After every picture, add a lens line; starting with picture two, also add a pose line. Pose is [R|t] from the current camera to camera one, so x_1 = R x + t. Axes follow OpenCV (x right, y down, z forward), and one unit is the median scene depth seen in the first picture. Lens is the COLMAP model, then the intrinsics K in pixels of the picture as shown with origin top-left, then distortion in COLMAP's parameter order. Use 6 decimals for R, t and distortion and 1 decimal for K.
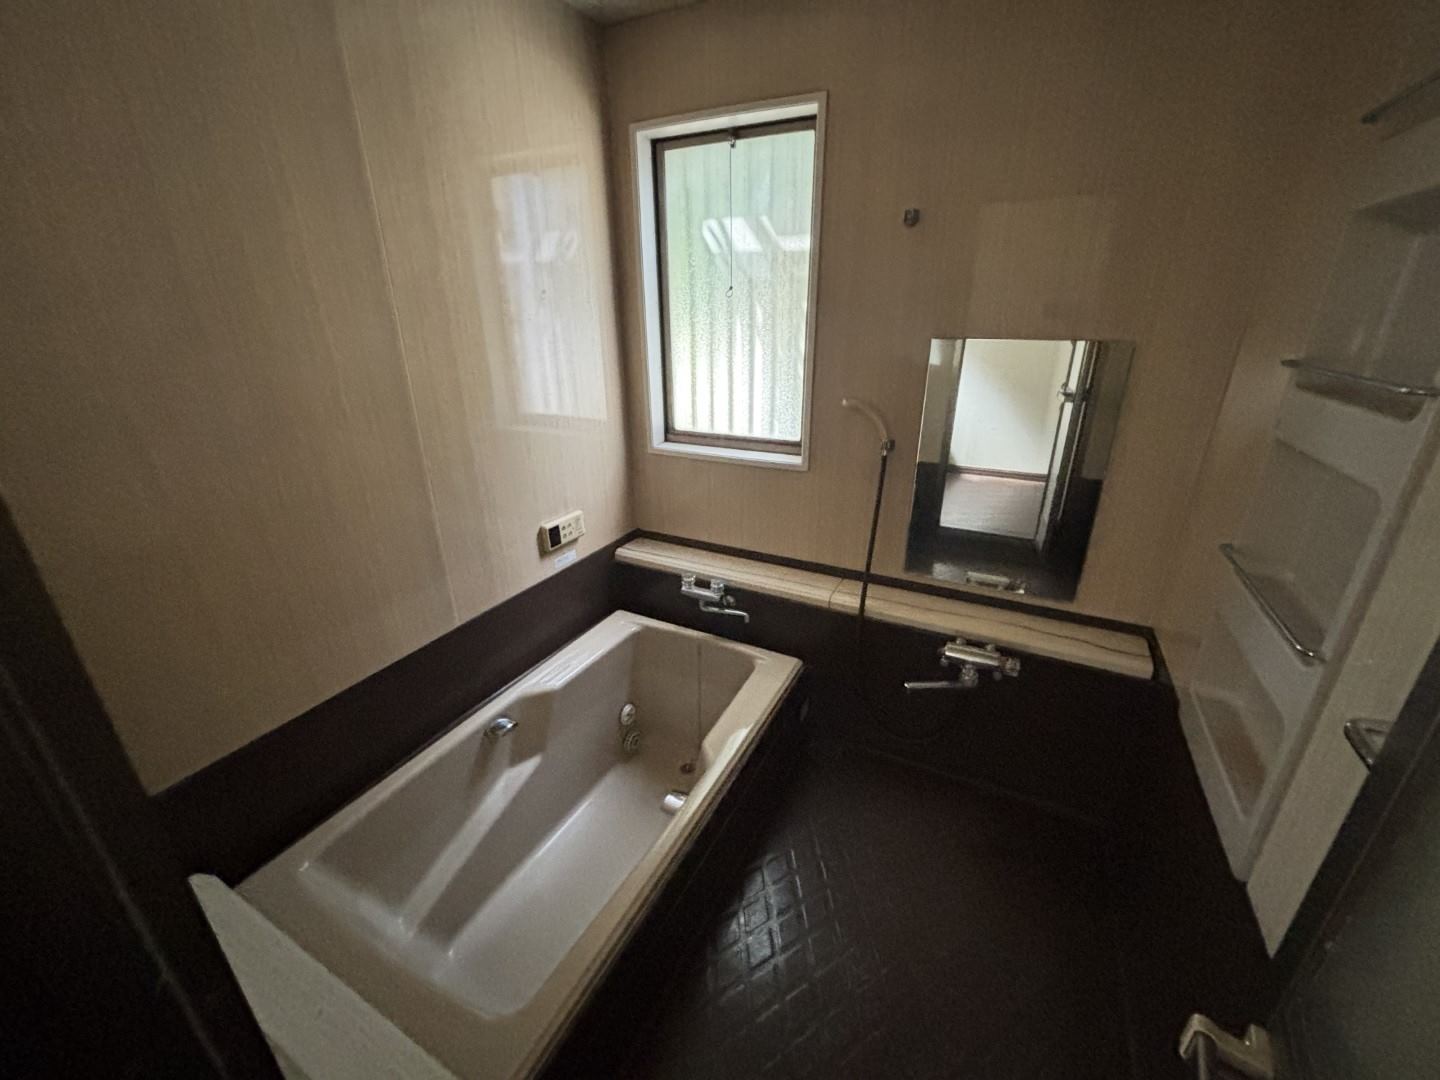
lens RADIAL K [[576.8, 0, 715.6], [0, 576.8, 541.7], [0, 0, 1]] dist [-0.008907, -0.000150]
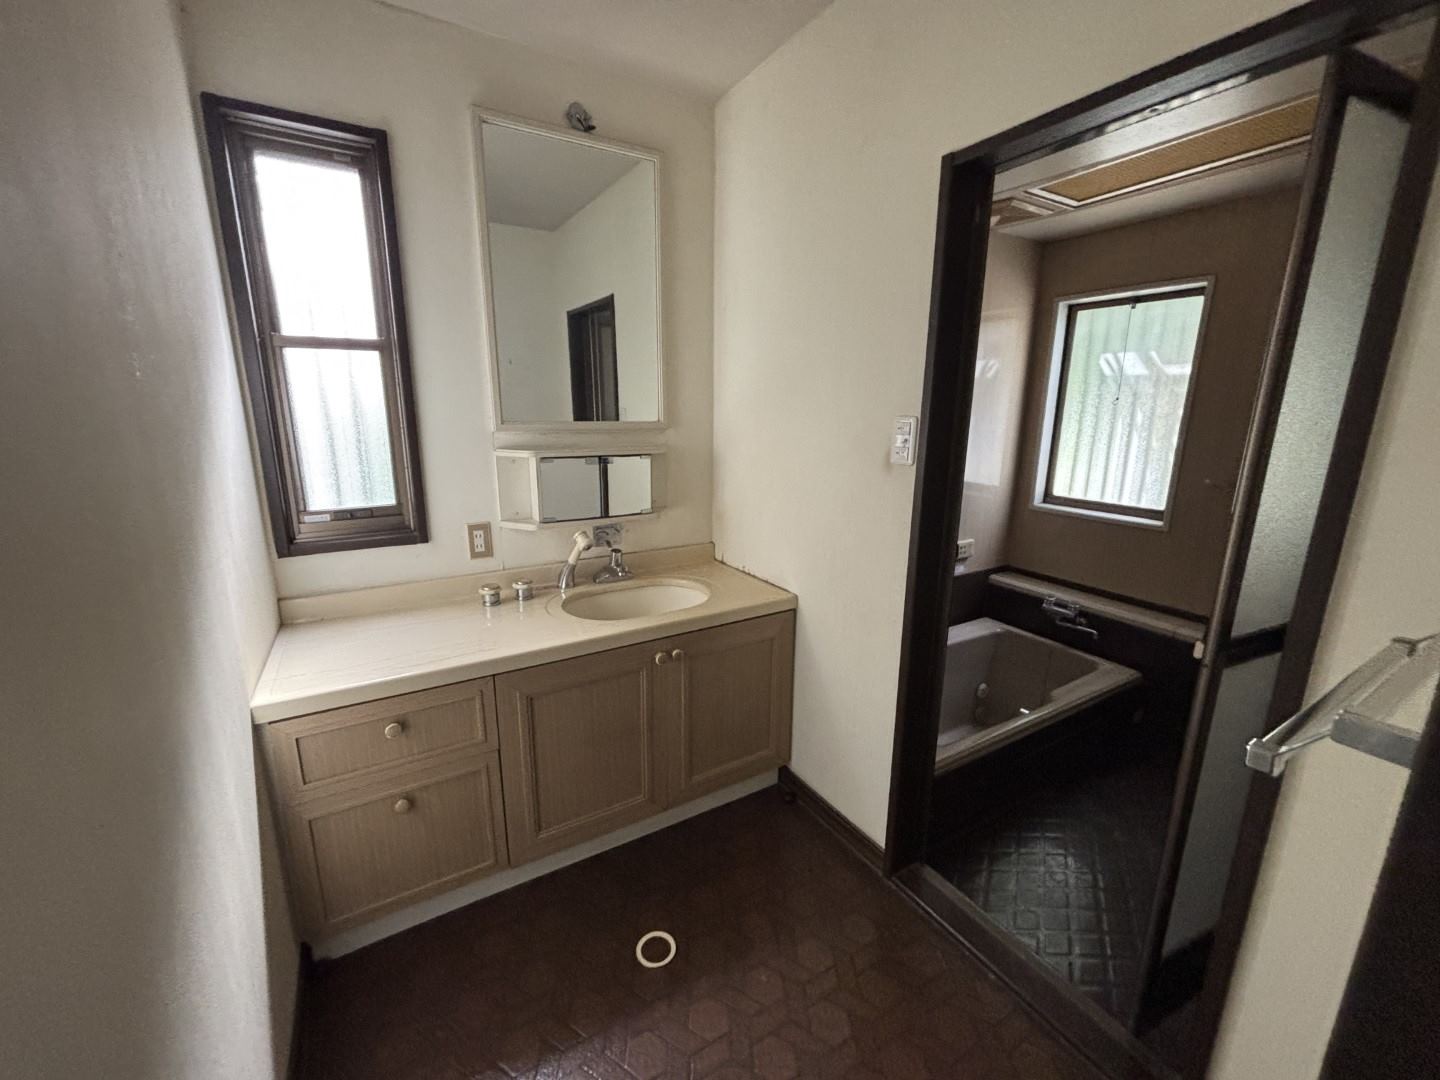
lens RADIAL K [[576.8, 0, 715.2], [0, 576.8, 531.9], [0, 0, 1]] dist [-0.008907, -0.000150]
pose [[0.845082, 0.134914, -0.517333, -0.034342], [-0.218931, 0.970114, -0.104637, 0.233886], [0.487755, 0.201687, 0.849363, -0.596078]]
